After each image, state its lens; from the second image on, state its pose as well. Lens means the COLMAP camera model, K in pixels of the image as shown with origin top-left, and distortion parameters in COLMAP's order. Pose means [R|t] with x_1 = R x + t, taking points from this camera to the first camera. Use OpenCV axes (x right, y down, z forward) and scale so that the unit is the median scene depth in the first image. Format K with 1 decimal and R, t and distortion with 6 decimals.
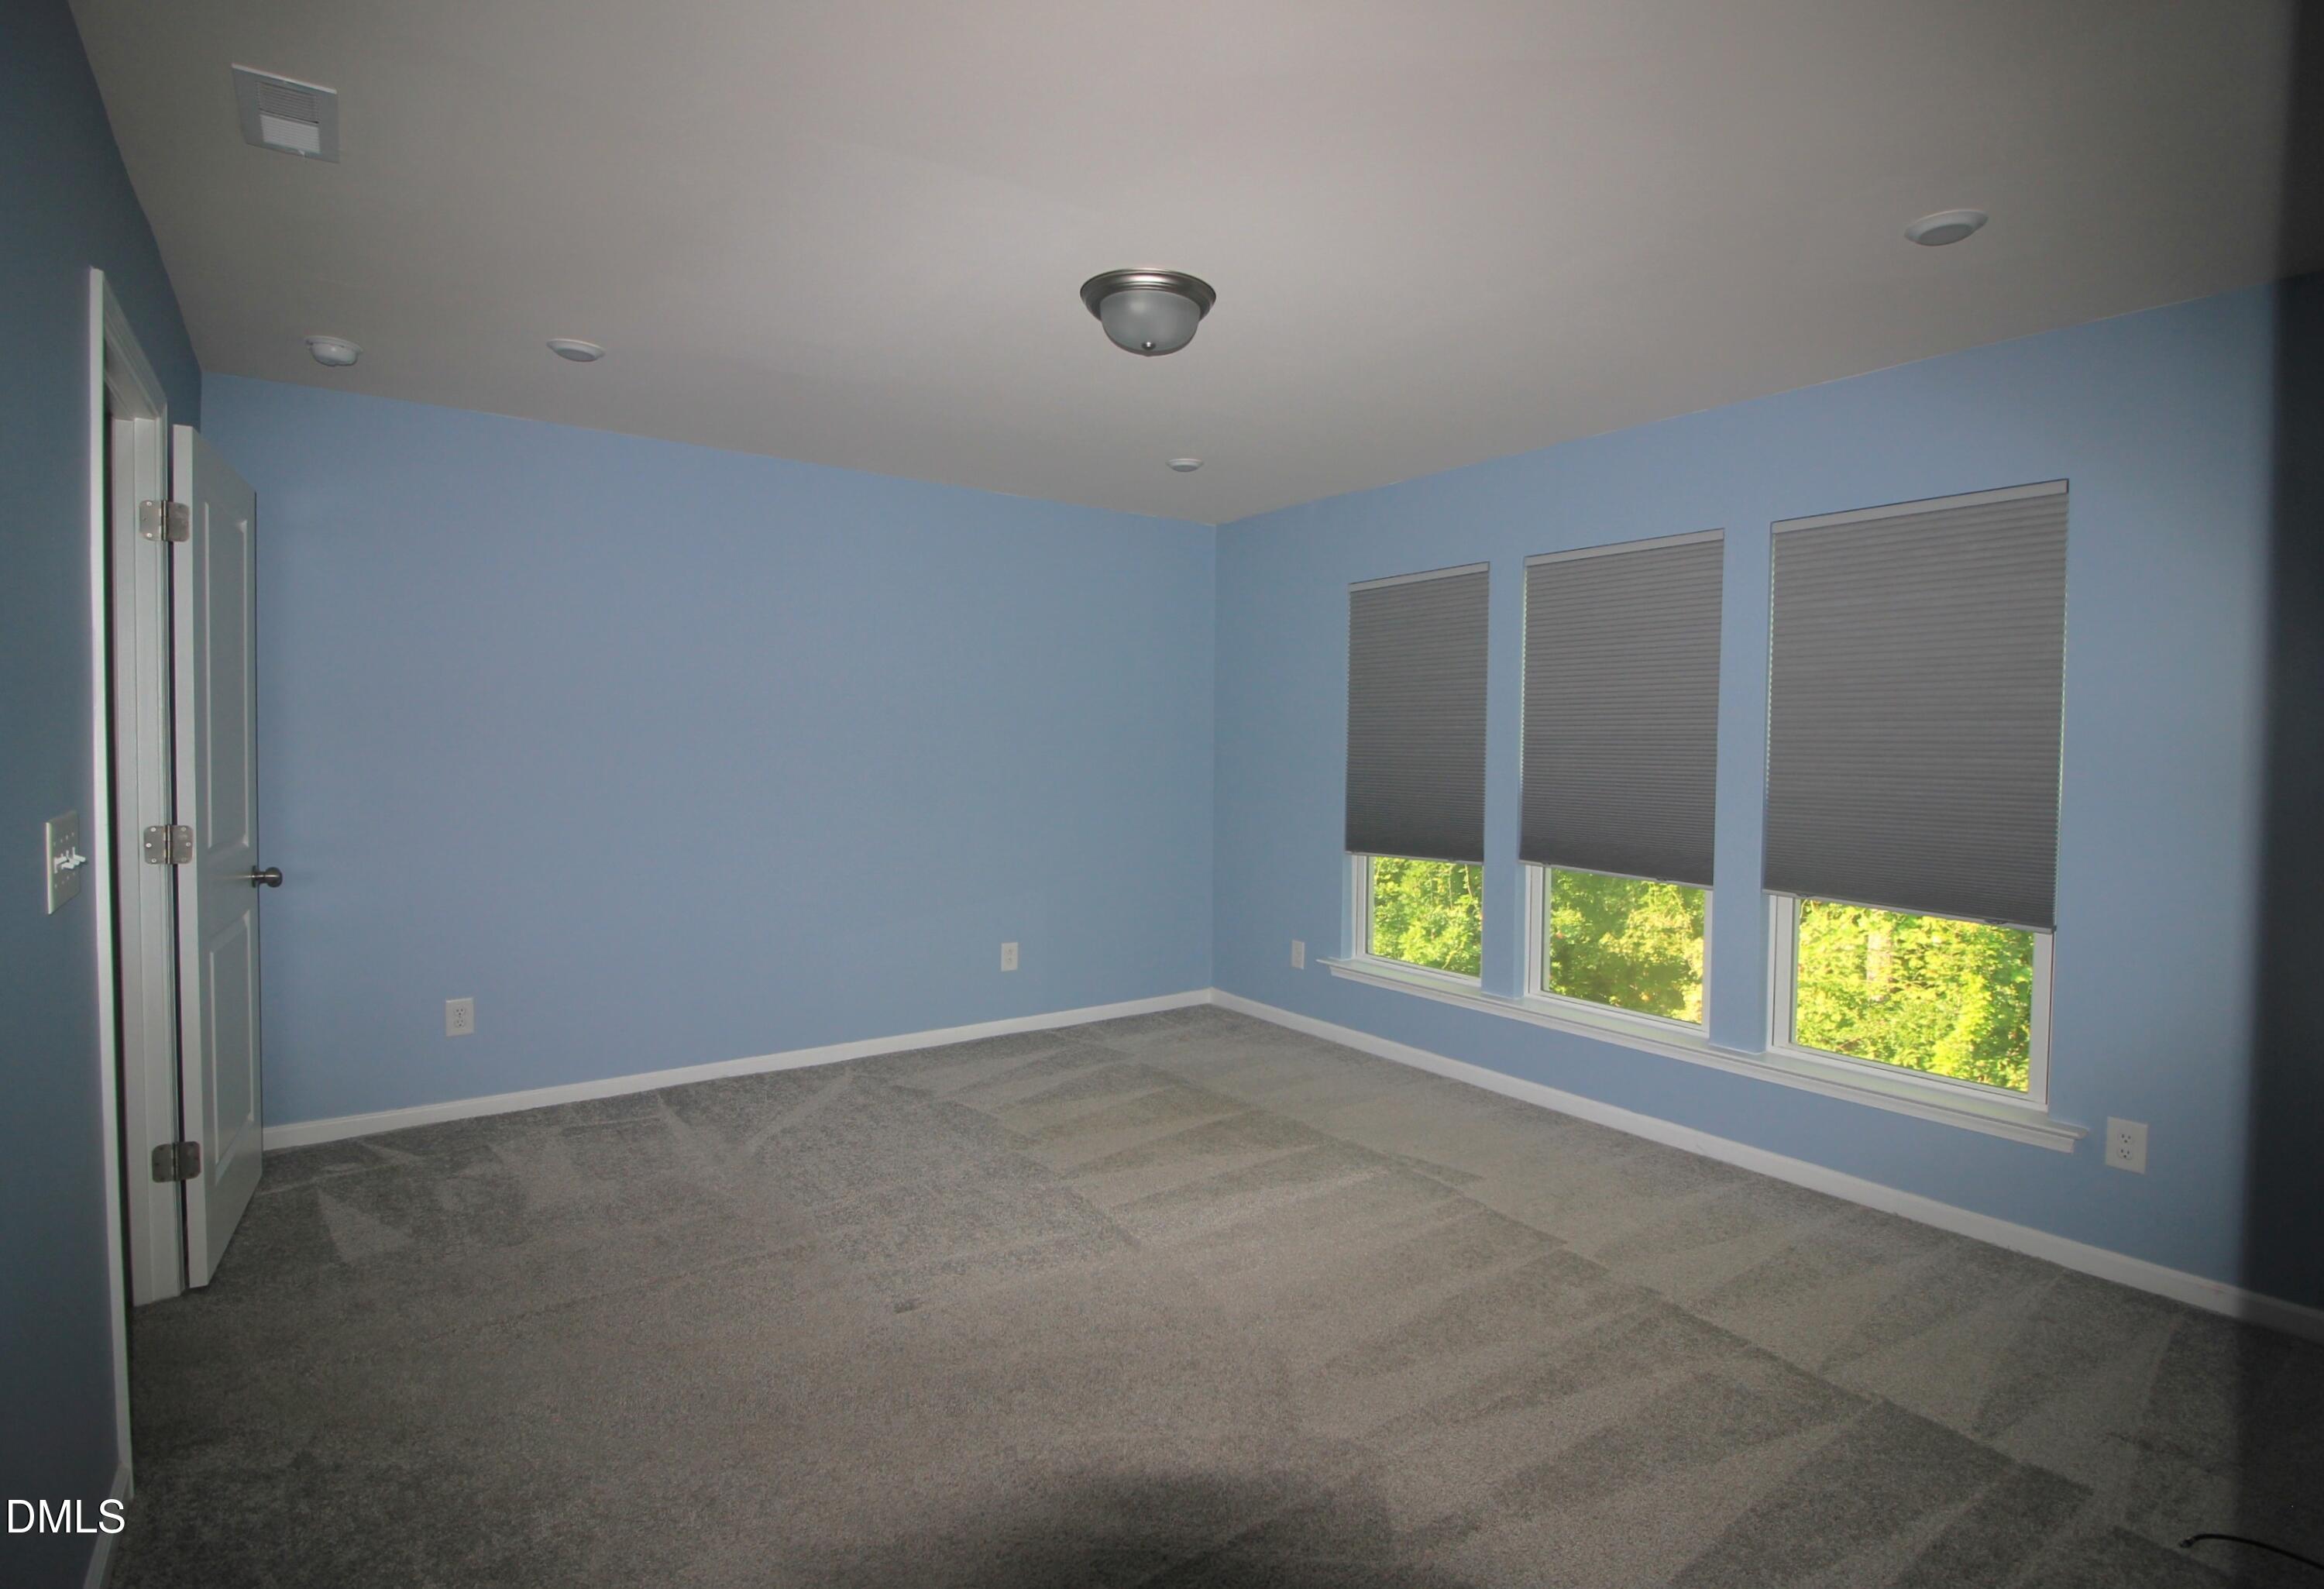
lens RADIAL K [[982.5, 0, 1161.5], [0, 982.5, 762.7], [0, 0, 1]] dist [-0.000153, -0.000021]
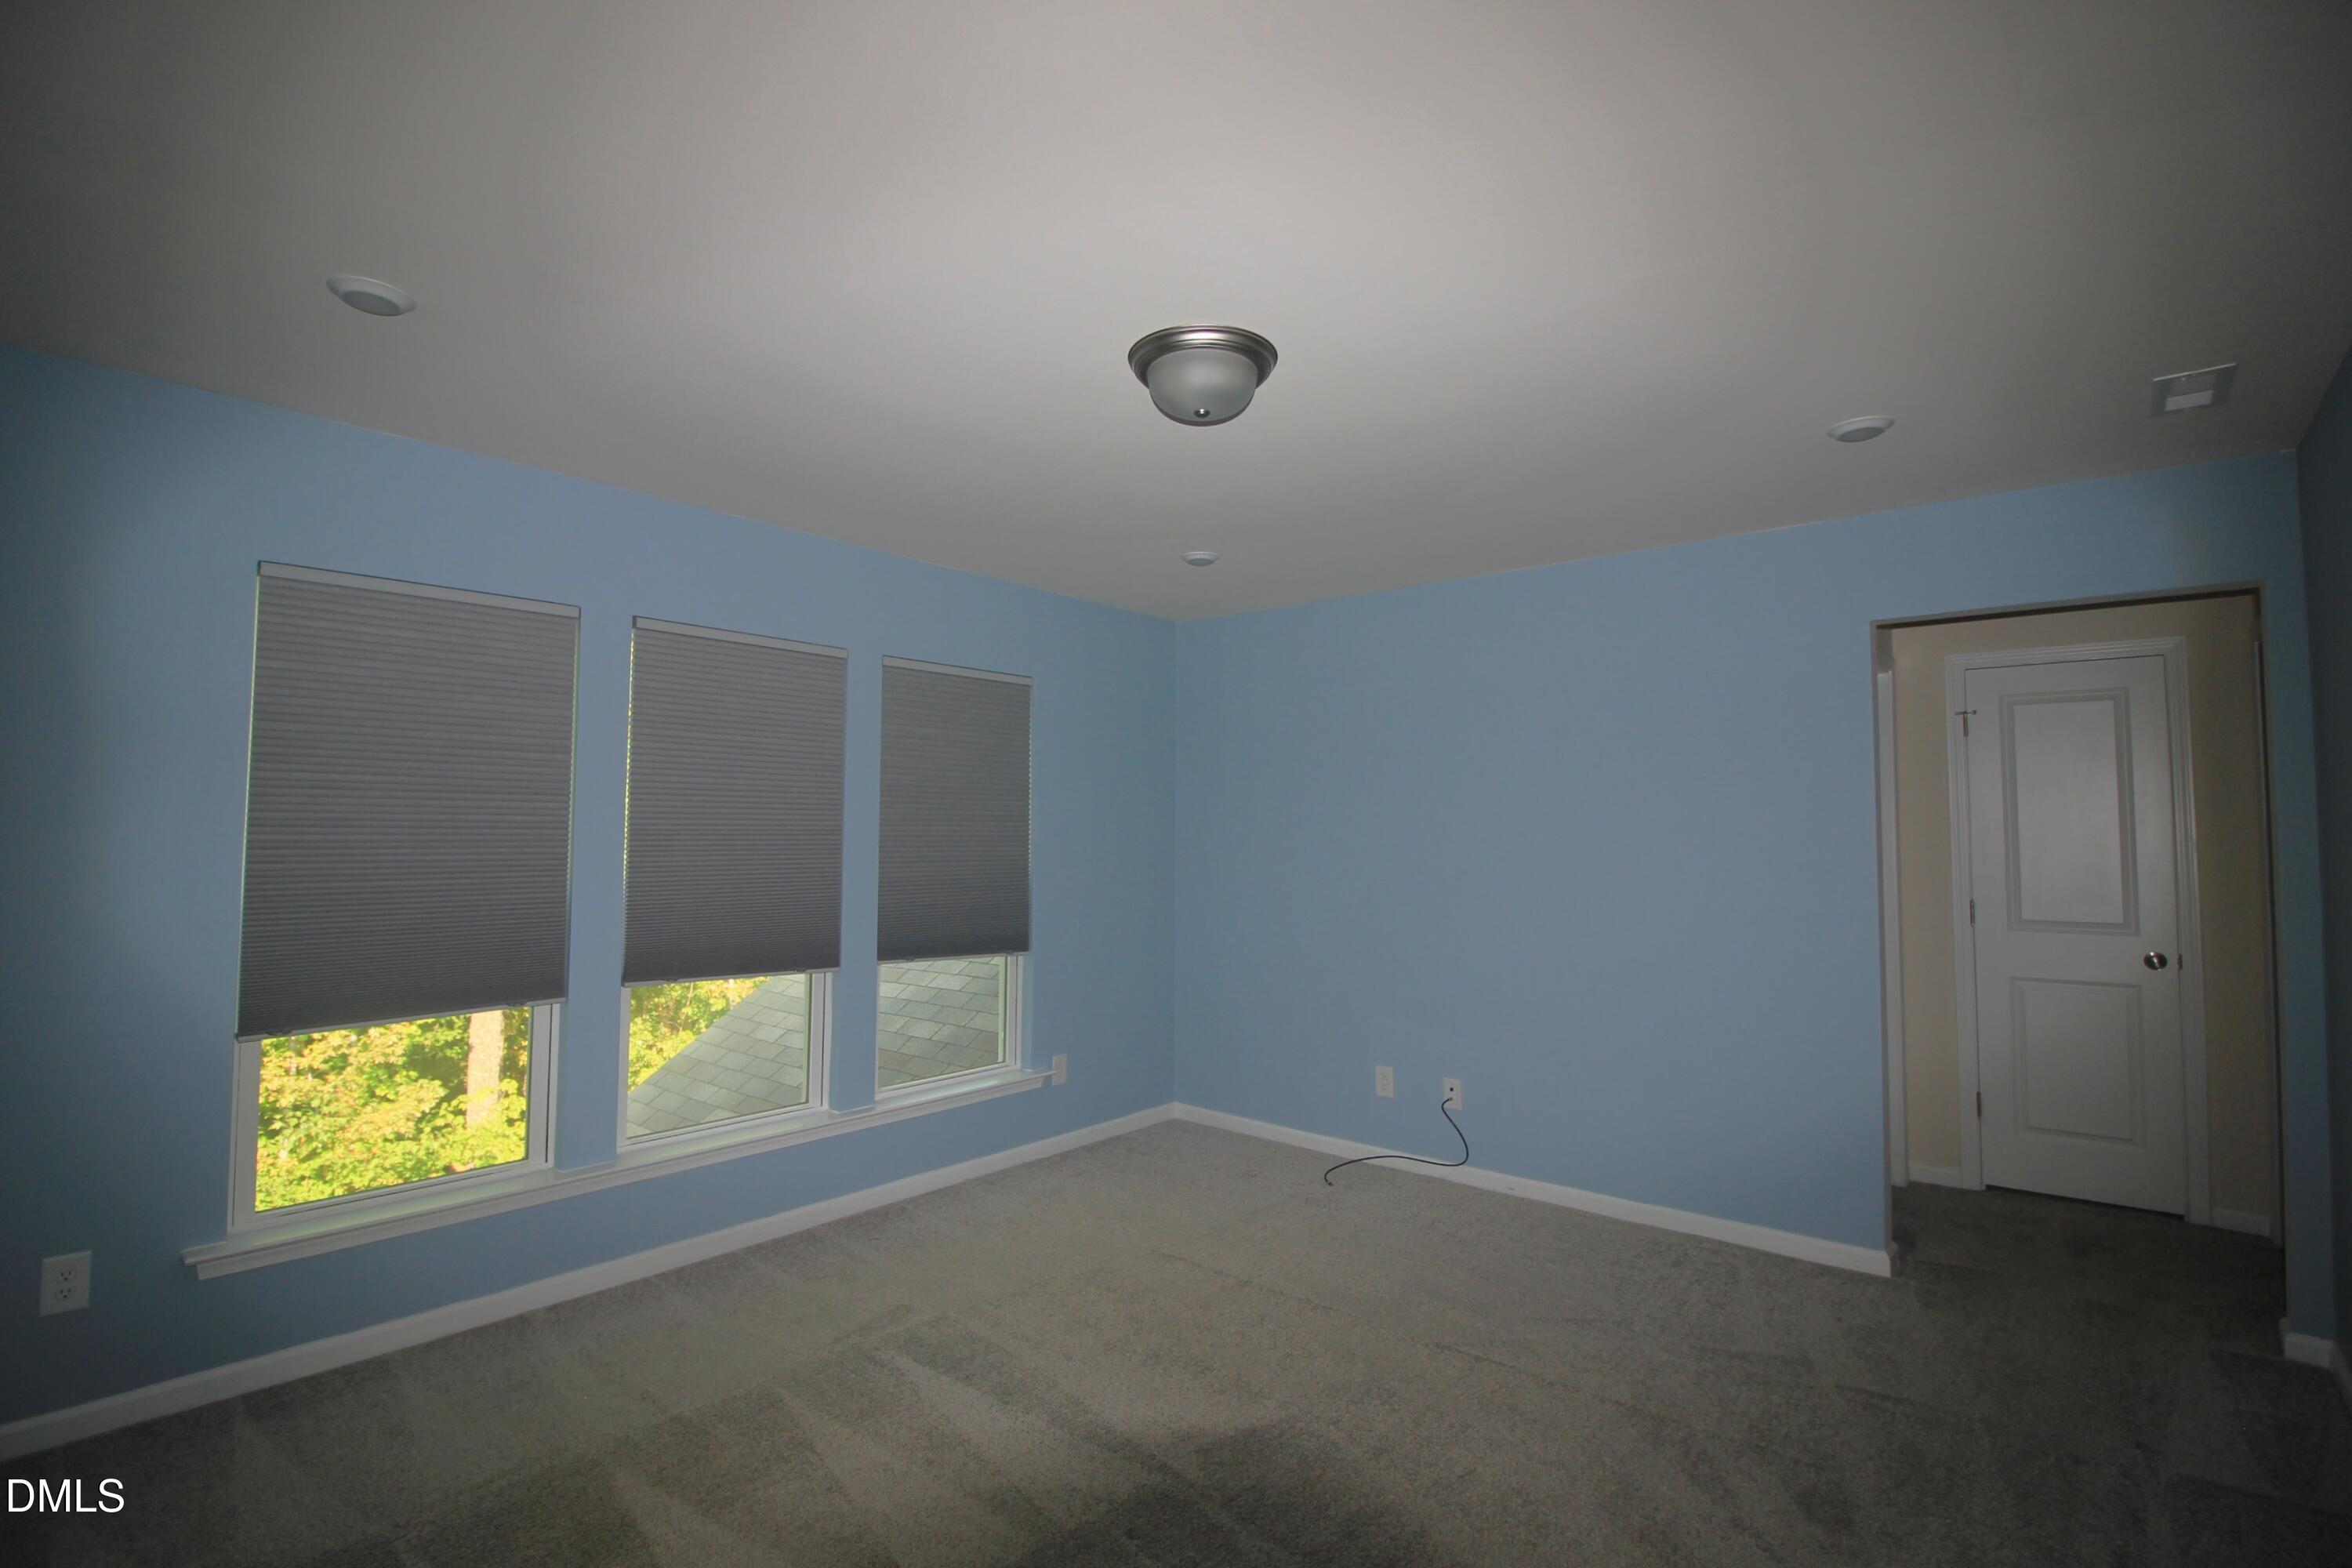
lens RADIAL K [[1108.9, 0, 1161.3], [0, 1108.9, 774.5], [0, 0, 1]] dist [0.001464, -0.014149]
pose [[-0.161470, 0.045760, 0.985816, -0.734596], [0.018687, 0.998887, -0.043306, -0.030509], [-0.986701, 0.011430, -0.162146, 0.841901]]
